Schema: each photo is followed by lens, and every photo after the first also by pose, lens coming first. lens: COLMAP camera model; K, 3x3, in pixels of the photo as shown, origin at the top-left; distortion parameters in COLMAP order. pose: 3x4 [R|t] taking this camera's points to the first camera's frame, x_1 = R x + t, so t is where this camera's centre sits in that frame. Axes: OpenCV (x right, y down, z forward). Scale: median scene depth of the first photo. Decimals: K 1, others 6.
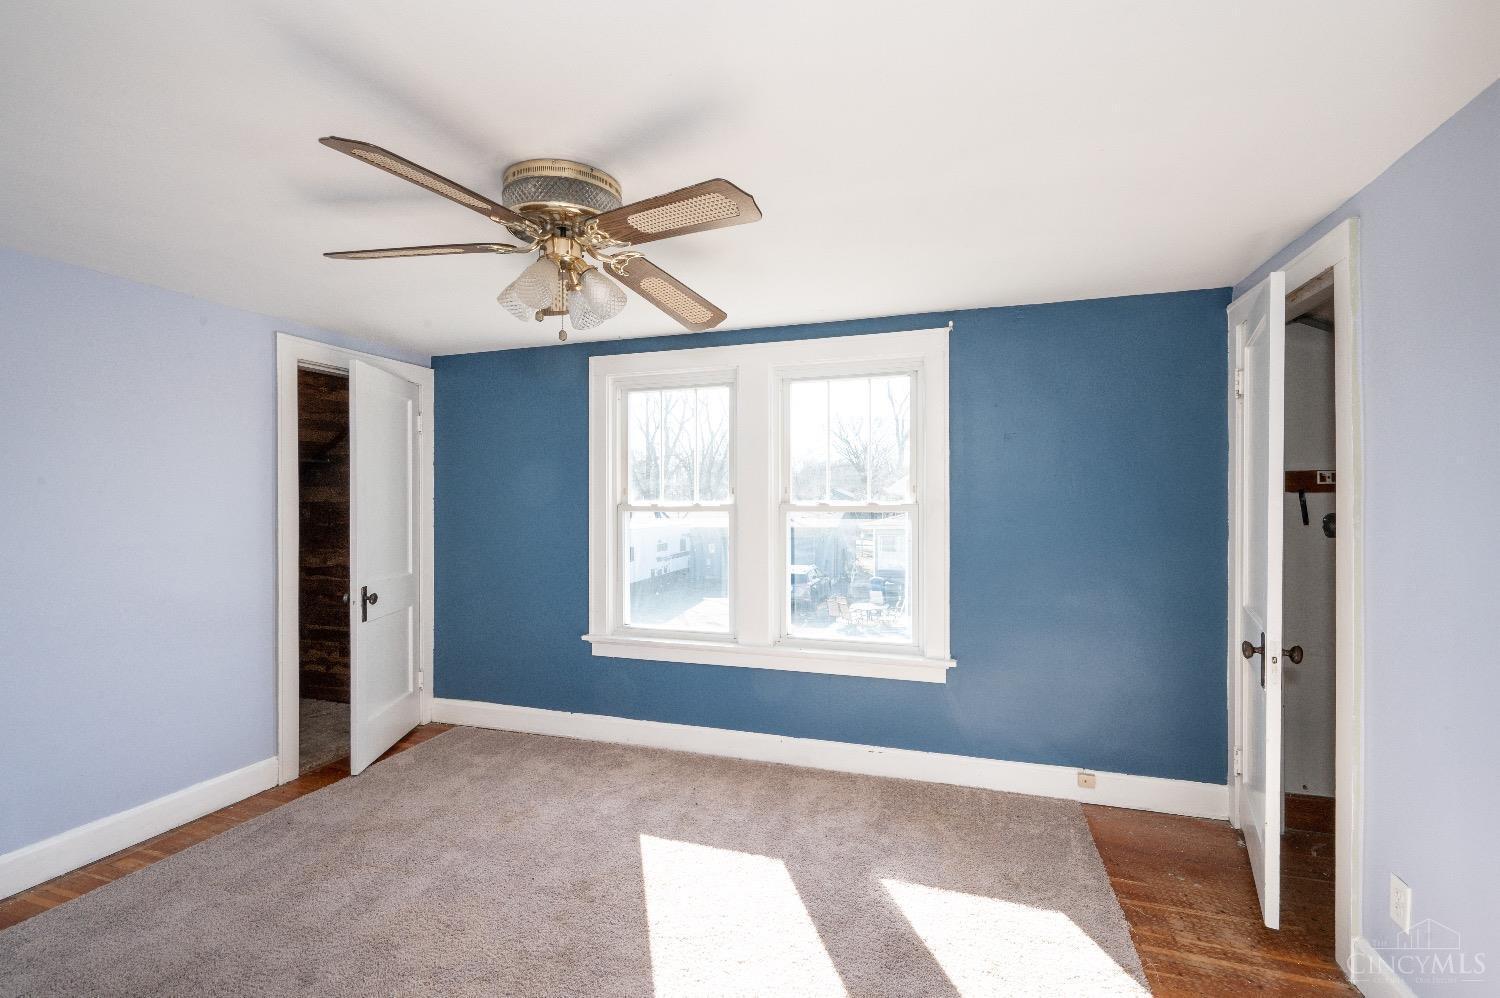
lens RADIAL K [[661.3, 0, 750.0], [0, 661.3, 499.0], [0, 0, 1]] dist [-0.000072, -0.000189]
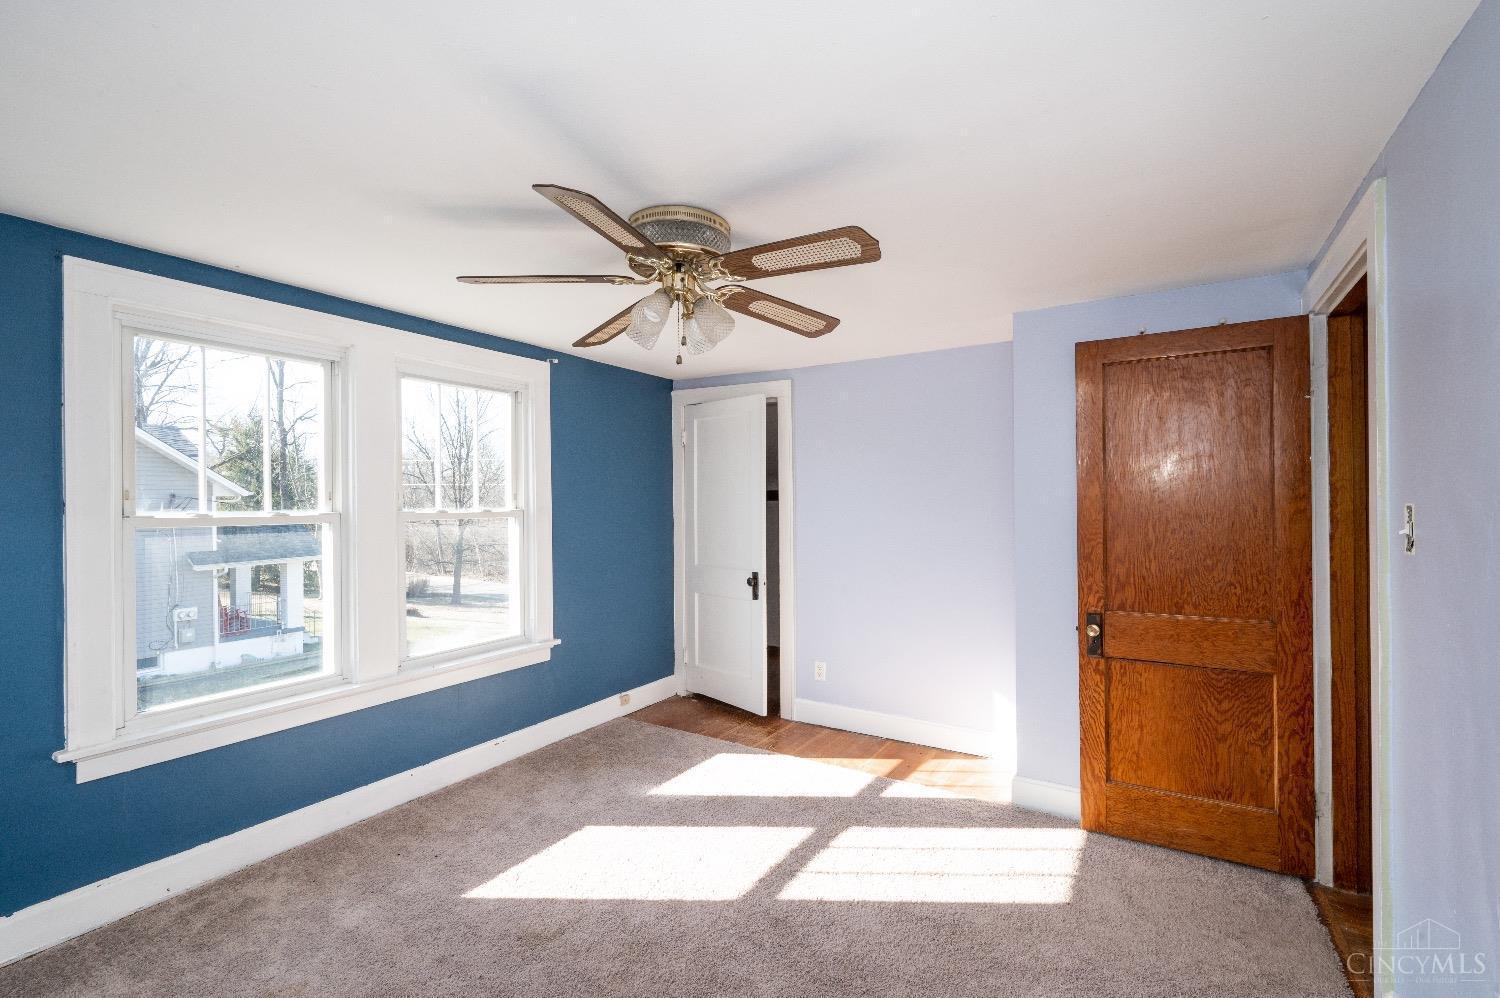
lens RADIAL K [[661.3, 0, 750.0], [0, 661.3, 499.0], [0, 0, 1]] dist [-0.000072, -0.000189]
pose [[0.234819, 0.006698, 0.972016, -0.795779], [0.001033, 0.999974, -0.007140, -0.003579], [-0.972039, 0.002681, 0.234806, 0.372055]]
